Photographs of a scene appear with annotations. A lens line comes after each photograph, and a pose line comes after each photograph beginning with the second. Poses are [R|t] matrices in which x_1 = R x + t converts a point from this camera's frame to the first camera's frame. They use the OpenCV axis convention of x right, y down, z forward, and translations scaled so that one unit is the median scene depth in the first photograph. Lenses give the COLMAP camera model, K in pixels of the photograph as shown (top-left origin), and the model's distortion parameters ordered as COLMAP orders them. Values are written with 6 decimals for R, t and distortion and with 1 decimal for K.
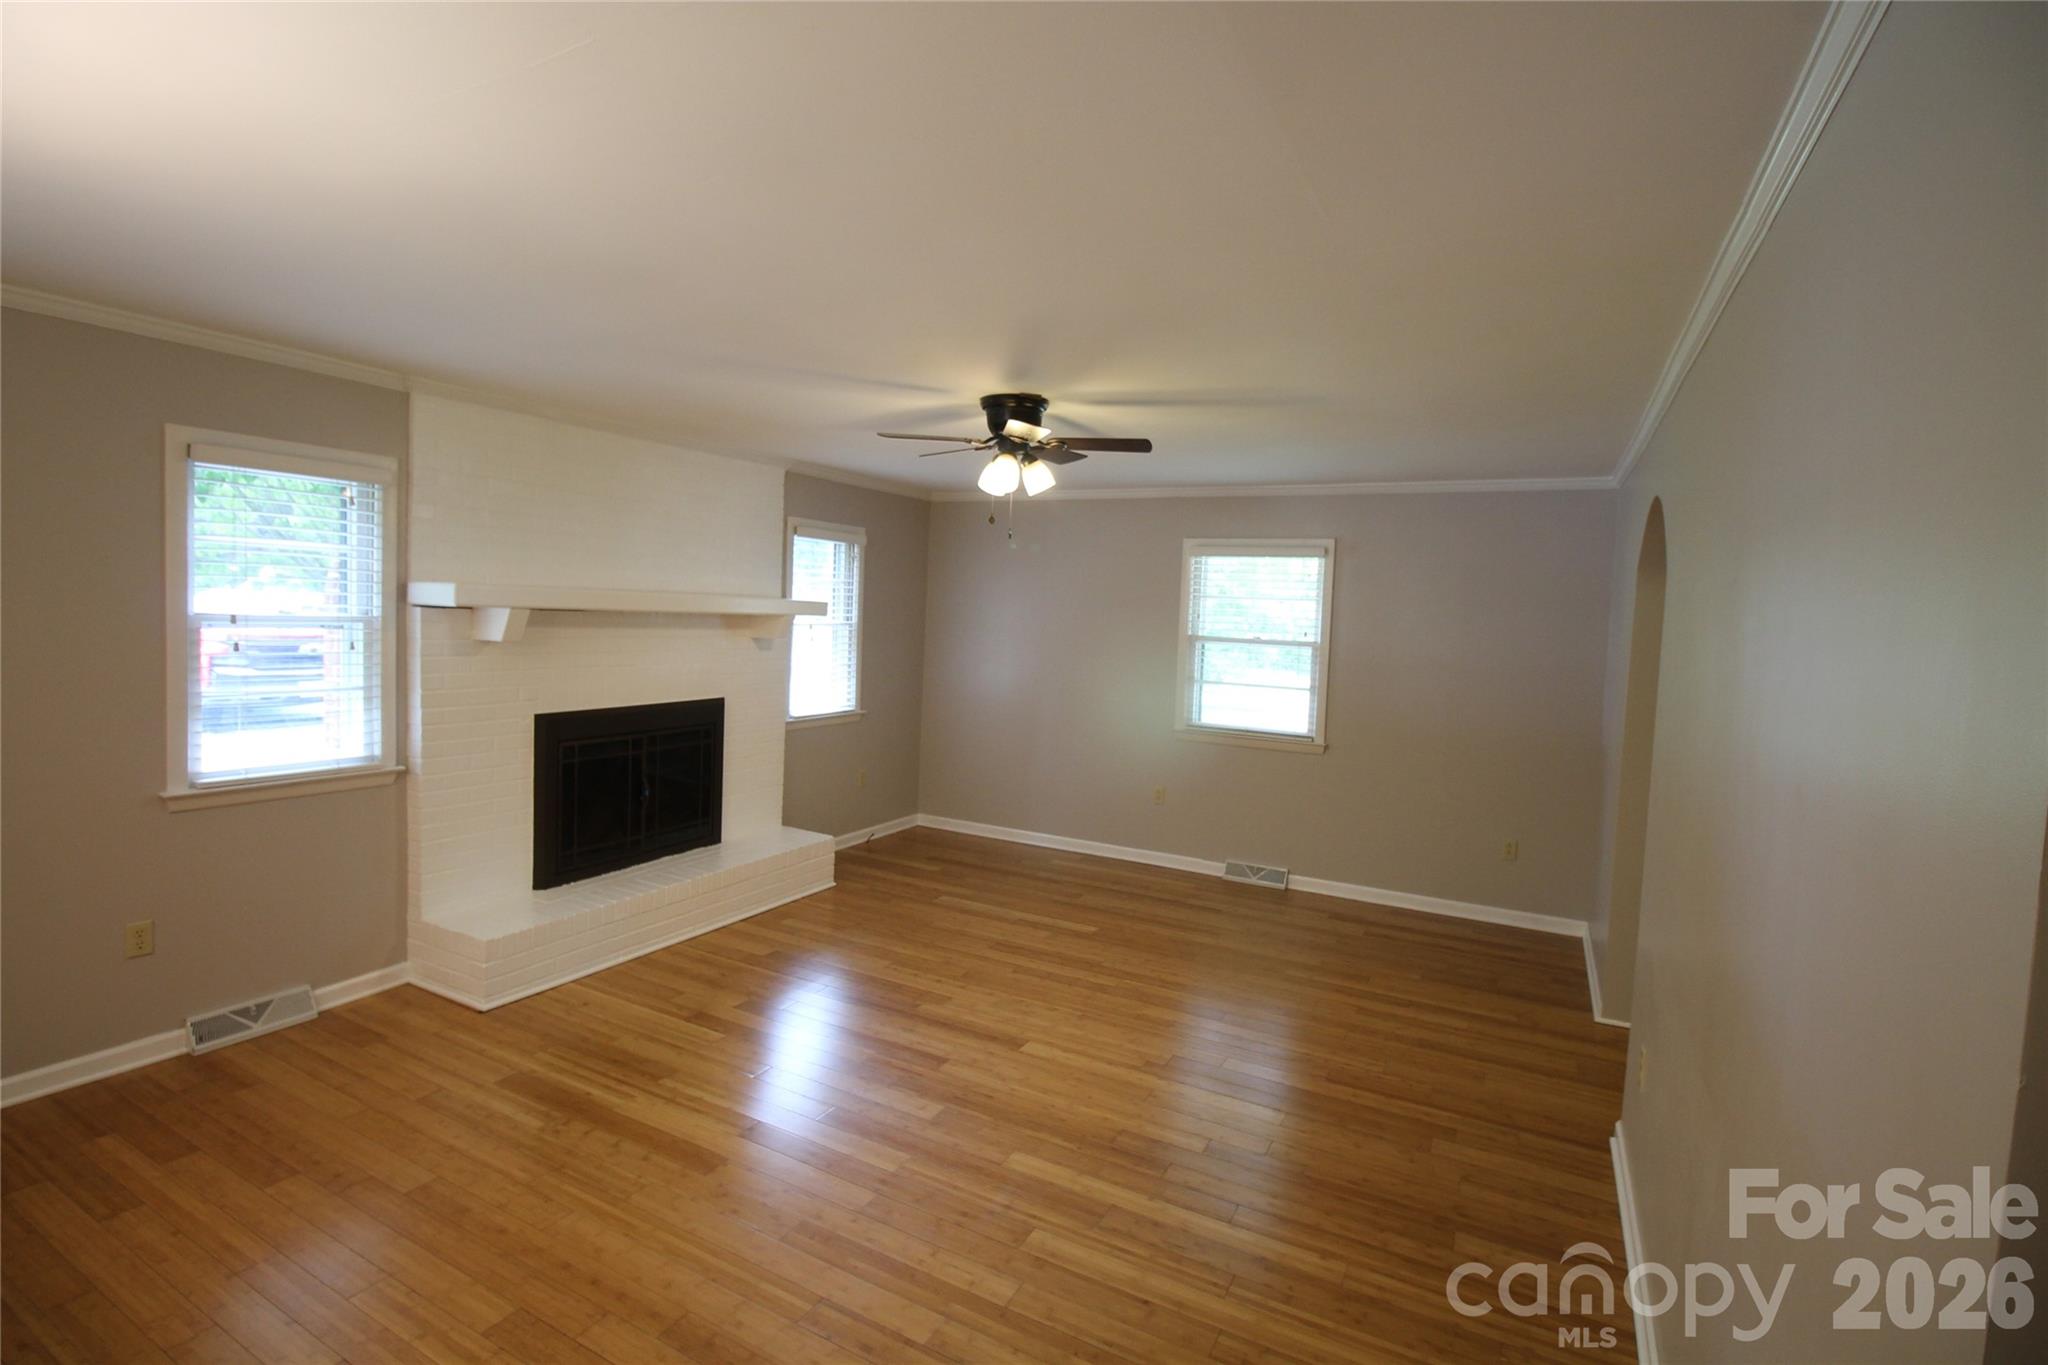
lens RADIAL K [[964.7, 0, 1033.3], [0, 964.7, 623.0], [0, 0, 1]] dist [0.000375, -0.020334]
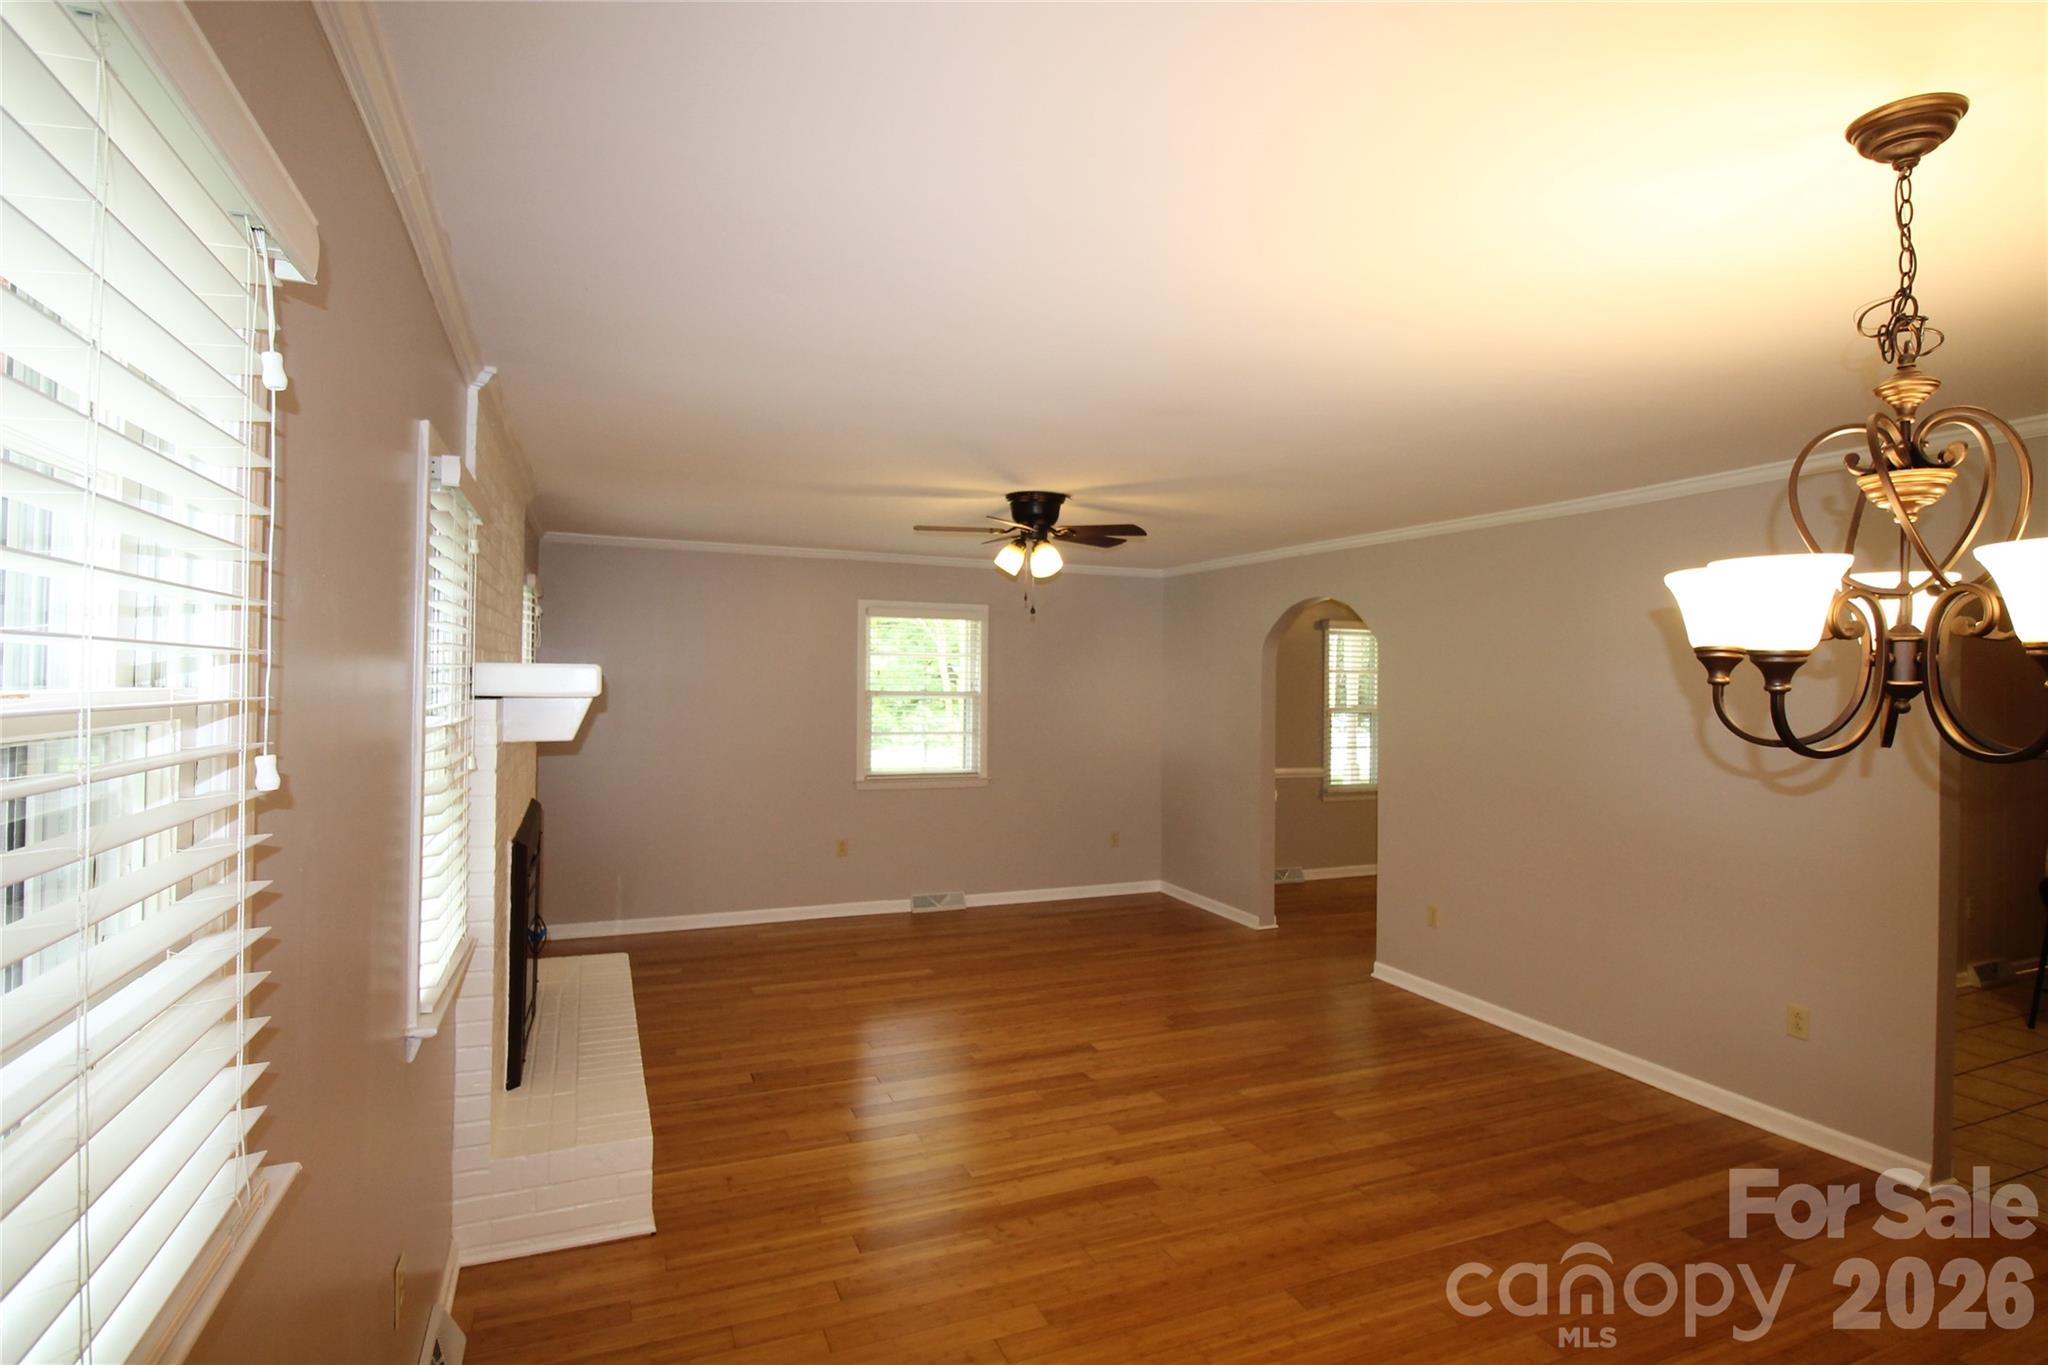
lens RADIAL K [[1032.1, 0, 1030.9], [0, 1032.1, 678.4], [0, 0, 1]] dist [0.002221, -0.014635]
pose [[0.631043, -0.037258, 0.774852, -0.943260], [0.022845, 0.999305, 0.029446, -0.047916], [-0.775411, -0.000880, 0.631456, 0.241361]]
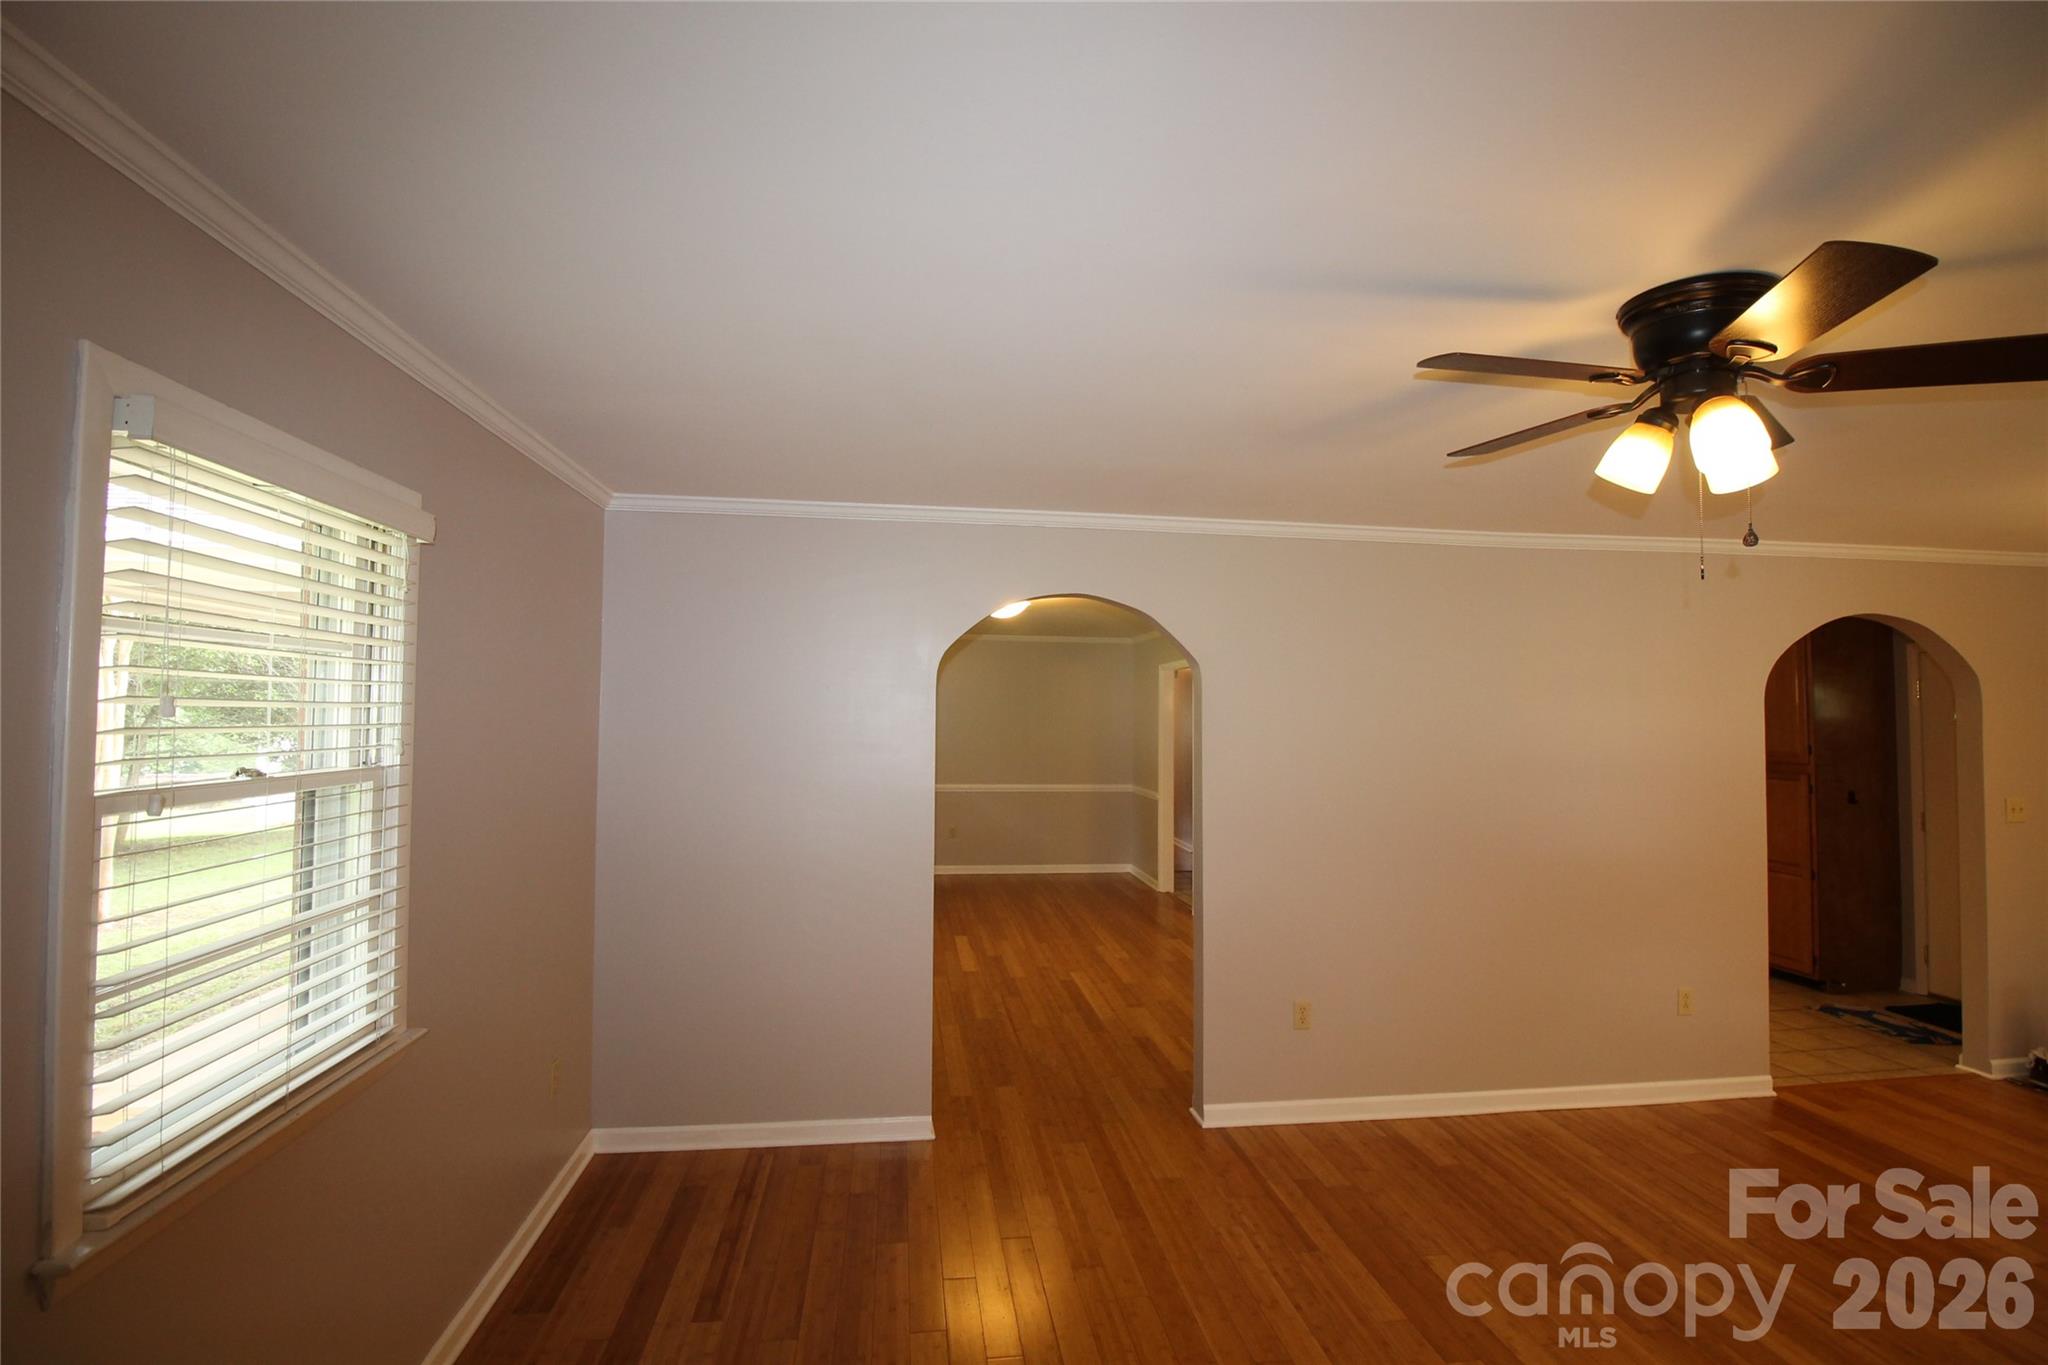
lens RADIAL K [[944.9, 0, 1024.0], [0, 944.9, 682.5], [0, 0, 1]] dist [-0.002225, -0.000344]
pose [[-0.579175, -0.020050, 0.814957, -0.197930], [-0.025593, 0.999652, 0.006406, -0.031061], [-0.814801, -0.017147, -0.579487, 1.508128]]
